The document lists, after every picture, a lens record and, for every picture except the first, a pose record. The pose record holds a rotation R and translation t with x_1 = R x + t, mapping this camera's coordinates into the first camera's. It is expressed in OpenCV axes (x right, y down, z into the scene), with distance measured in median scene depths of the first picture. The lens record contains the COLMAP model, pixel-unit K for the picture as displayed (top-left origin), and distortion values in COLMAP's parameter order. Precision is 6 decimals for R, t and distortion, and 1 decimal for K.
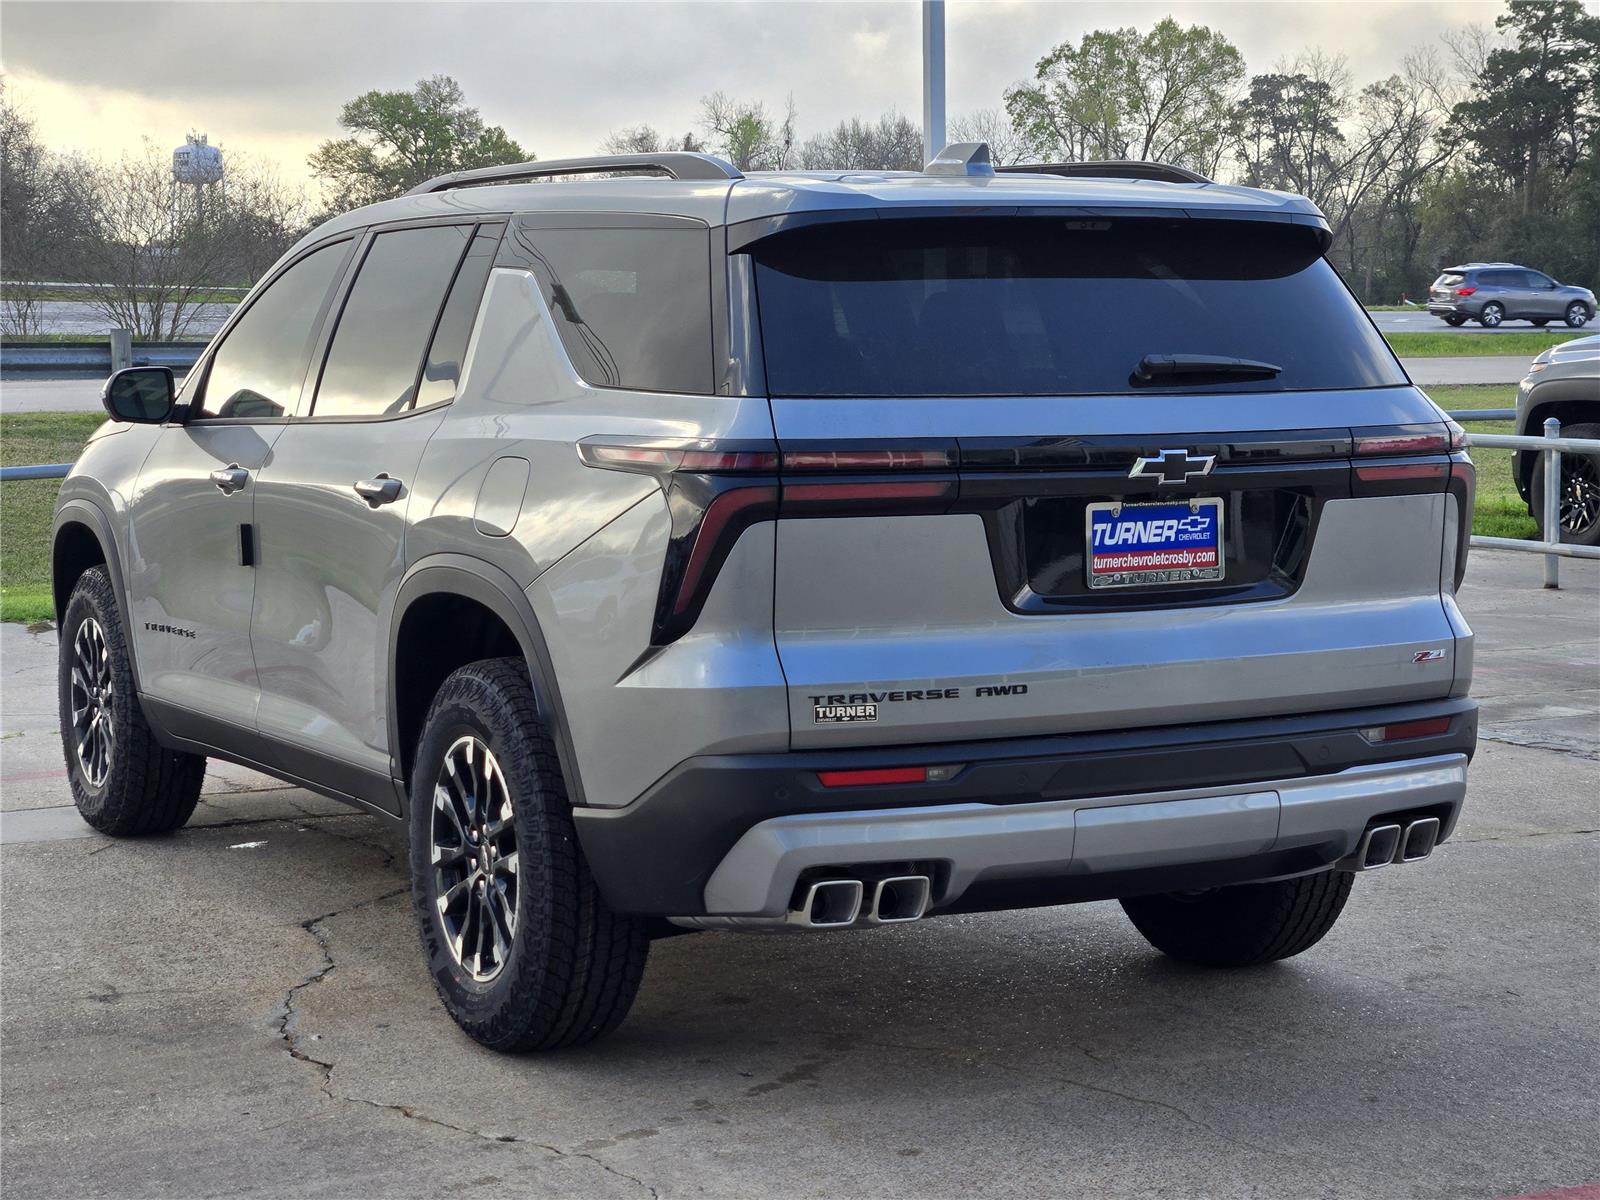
lens RADIAL K [[3240.4, 0, 788.3], [0, 3240.4, 590.2], [0, 0, 1]] dist [-0.034706, 0.000000]
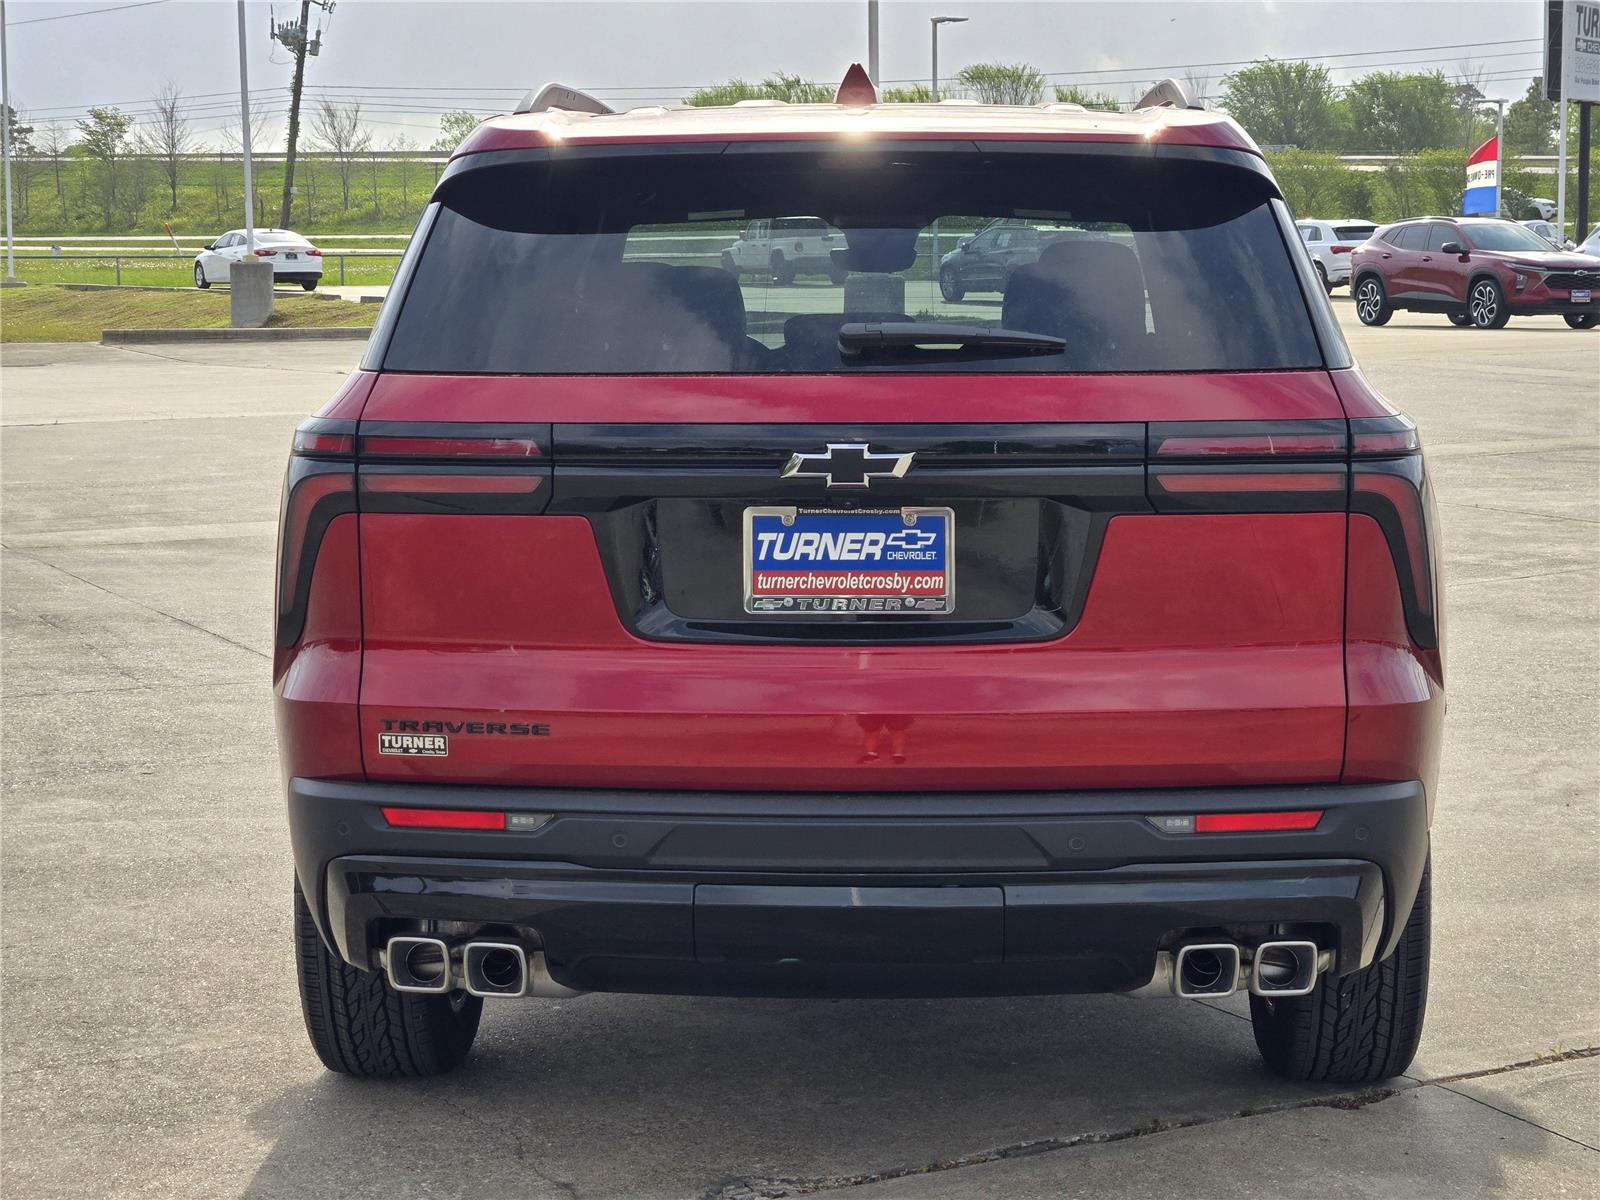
lens RADIAL K [[3240.4, 0, 809.1], [0, 3240.4, 568.2], [0, 0, 1]] dist [-0.034706, 0.000000]
pose [[0.850936, 0.053120, -0.522576, 0.522033], [-0.047533, 0.998579, 0.024107, -0.031543], [0.523114, 0.004326, 0.852252, 0.316285]]
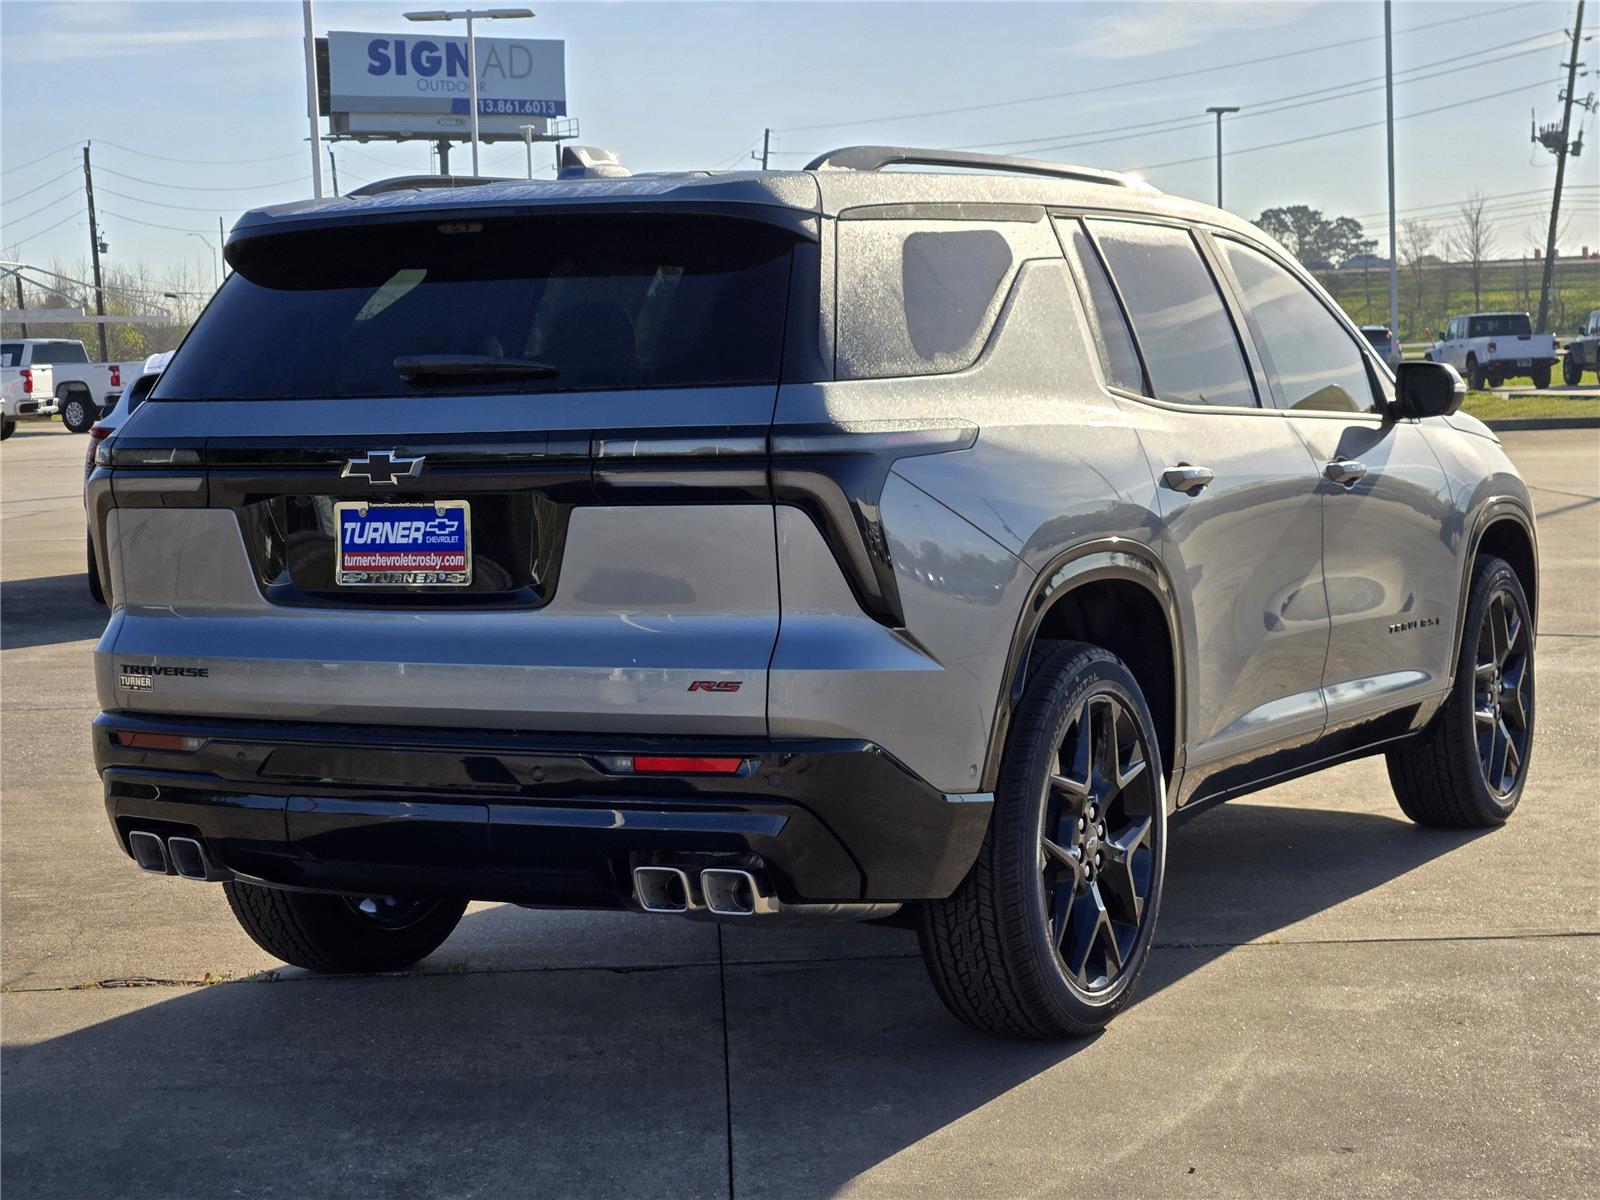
lens RADIAL K [[3240.4, 0, 796.8], [0, 3240.4, 586.2], [0, 0, 1]] dist [-0.034706, 0.000000]
pose [[0.509689, 0.044446, -0.859210, 1.038891], [-0.053493, 0.998370, 0.019912, -0.028084], [0.858694, 0.035813, 0.511236, 0.593969]]
